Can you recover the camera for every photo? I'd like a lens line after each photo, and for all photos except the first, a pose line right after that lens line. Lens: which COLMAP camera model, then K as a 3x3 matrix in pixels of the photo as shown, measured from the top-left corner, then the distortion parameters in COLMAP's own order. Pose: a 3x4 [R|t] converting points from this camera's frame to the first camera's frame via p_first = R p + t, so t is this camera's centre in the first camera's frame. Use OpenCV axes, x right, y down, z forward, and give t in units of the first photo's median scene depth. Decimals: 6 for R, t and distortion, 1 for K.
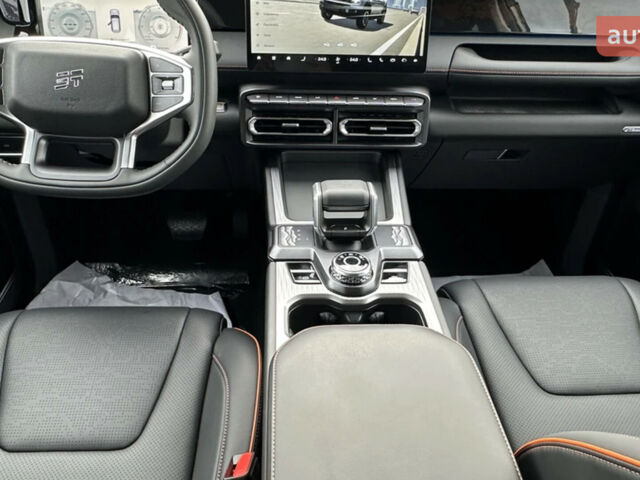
lens RADIAL K [[552.0, 0, 320.0], [0, 552.0, 240.0], [0, 0, 1]] dist [0.009916, -0.003338]
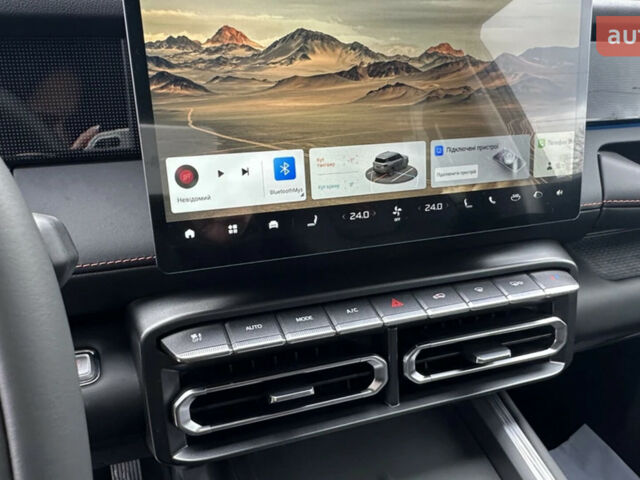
lens RADIAL K [[544.6, 0, 311.5], [0, 544.6, 247.3], [0, 0, 1]] dist [-0.002636, 0.000487]
pose [[0.959819, -0.124636, 0.251422, -0.119248], [0.156609, 0.981360, -0.111380, -0.260804], [-0.232853, 0.146280, 0.961448, 0.632775]]
